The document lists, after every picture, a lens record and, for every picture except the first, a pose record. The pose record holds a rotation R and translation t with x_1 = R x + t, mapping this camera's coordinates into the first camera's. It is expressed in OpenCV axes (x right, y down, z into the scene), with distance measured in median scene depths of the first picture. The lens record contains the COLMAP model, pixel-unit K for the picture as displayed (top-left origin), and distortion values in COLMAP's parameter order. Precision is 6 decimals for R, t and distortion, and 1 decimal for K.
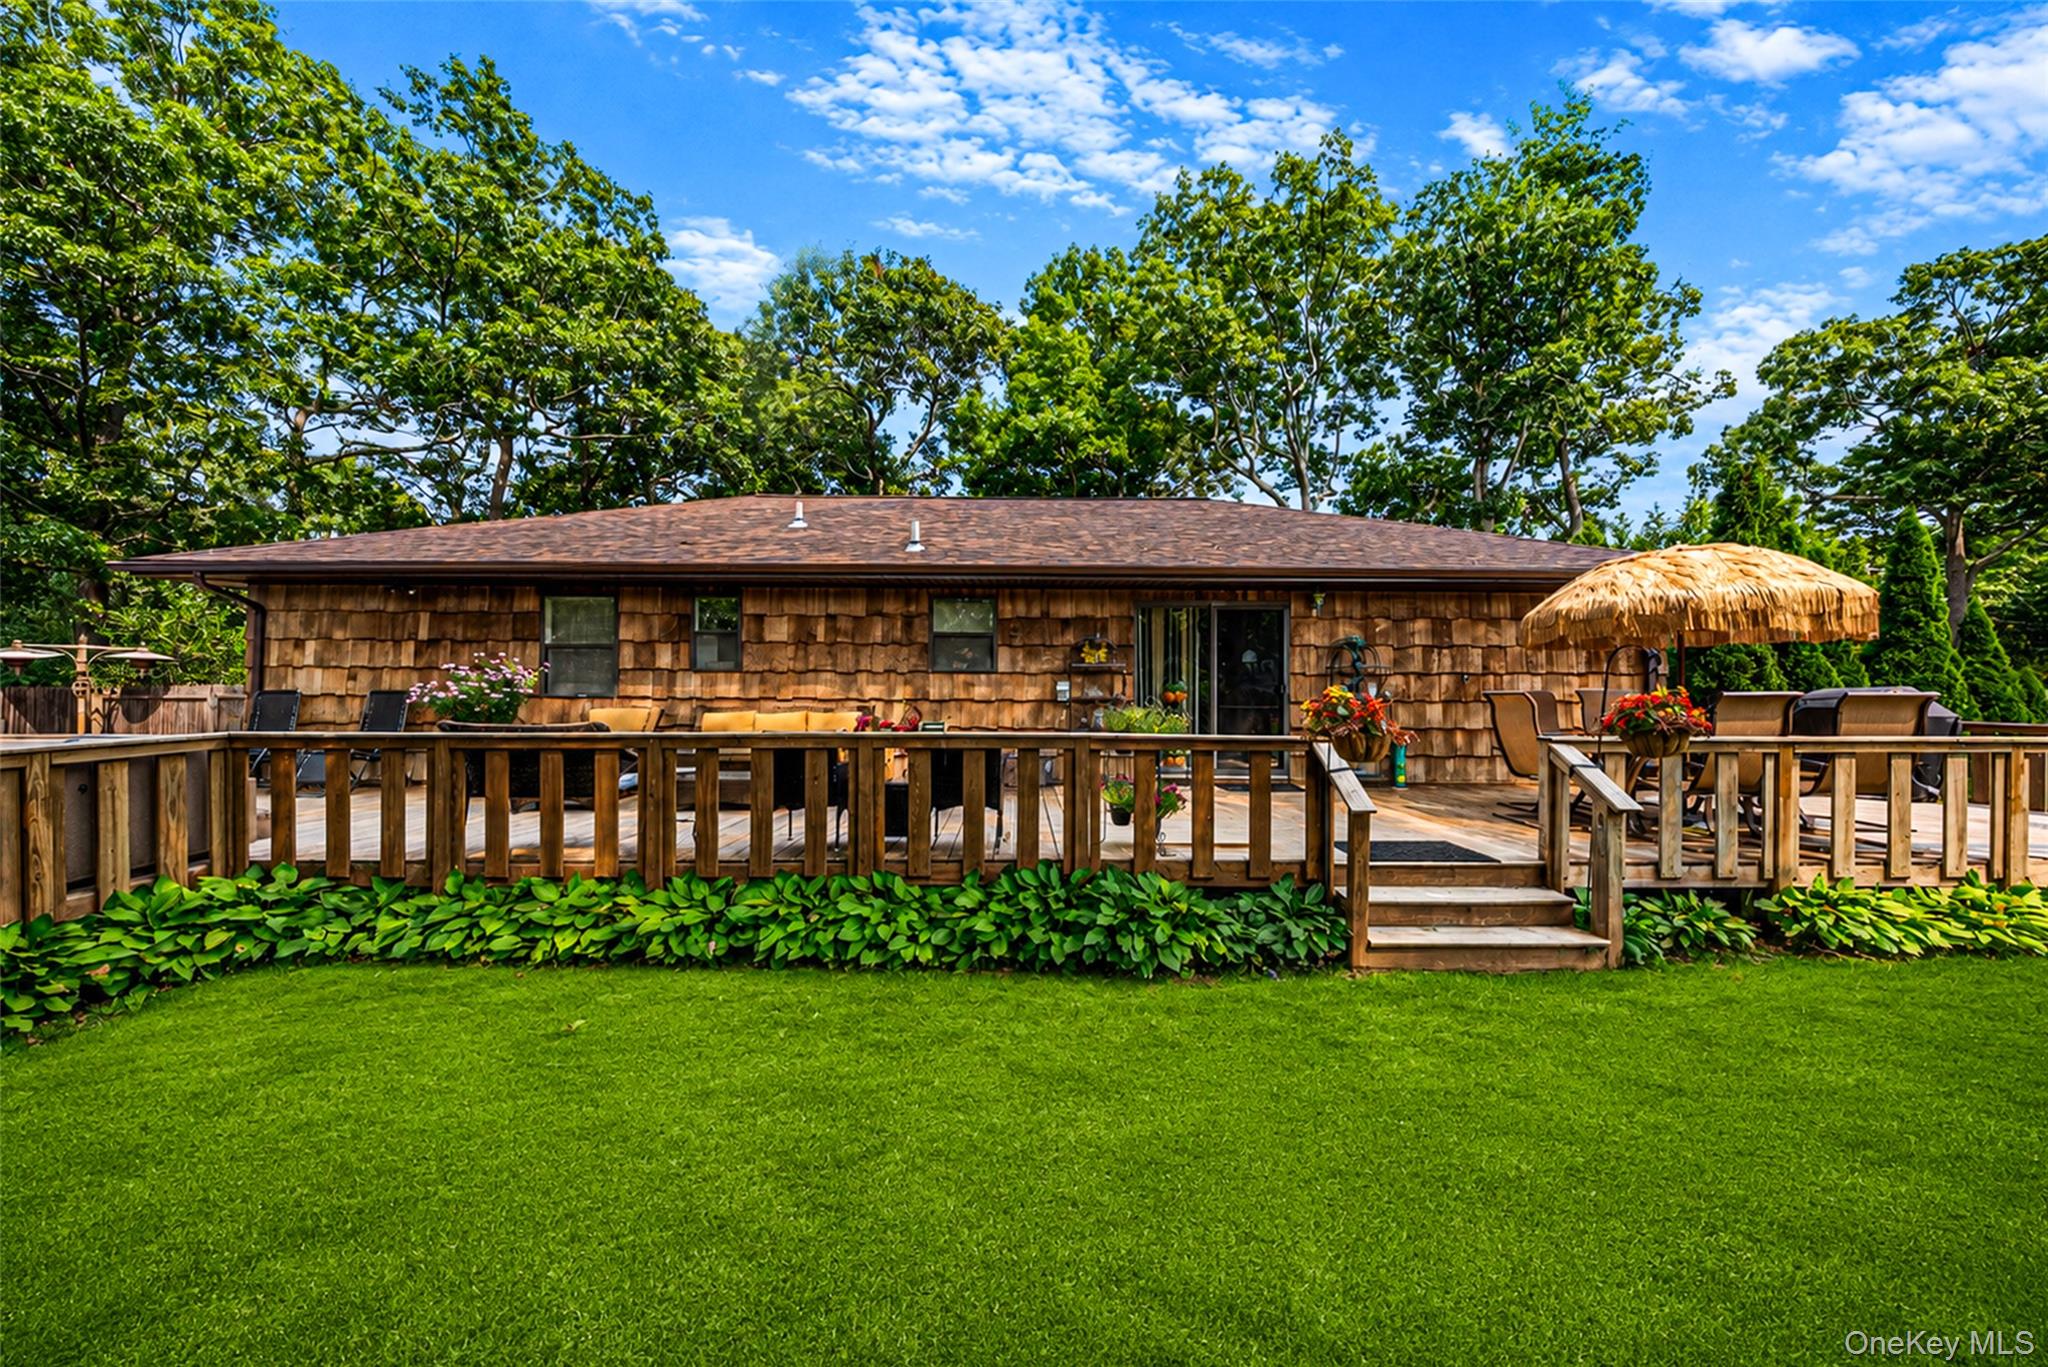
lens RADIAL K [[695.3, 0, 1024.0], [0, 695.3, 683.5], [0, 0, 1]] dist [0.000541, 0.000090]
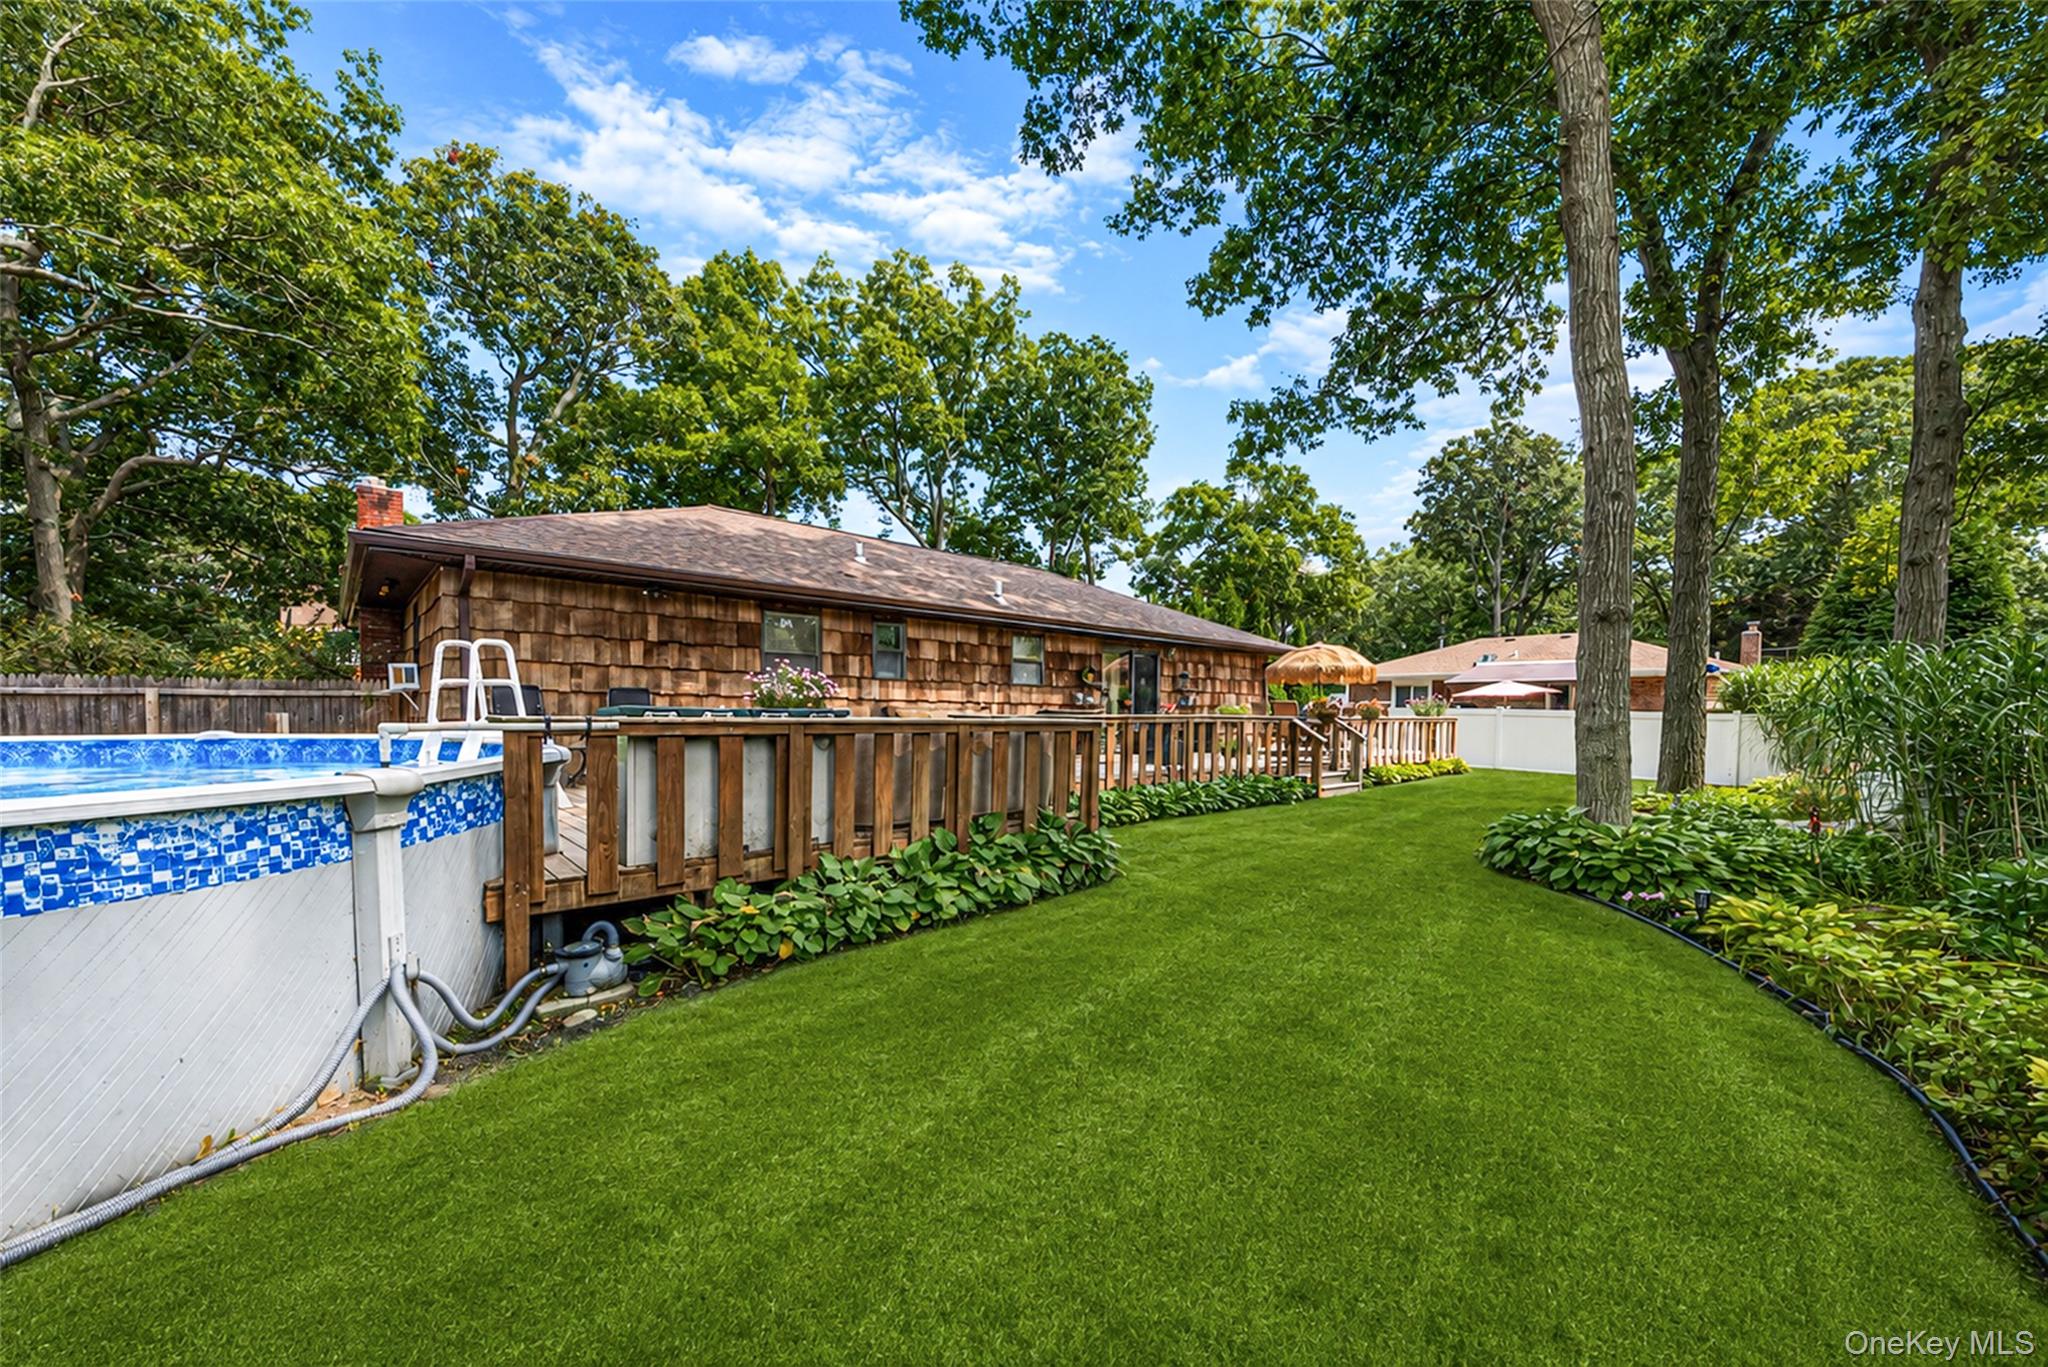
lens RADIAL K [[735.6, 0, 1021.0], [0, 735.6, 728.3], [0, 0, 1]] dist [-0.000237, -0.000033]
pose [[0.761568, -0.009212, 0.648020, -1.152386], [-0.014049, 0.999429, 0.030717, 0.028834], [-0.647933, -0.032497, 0.761004, -0.225880]]
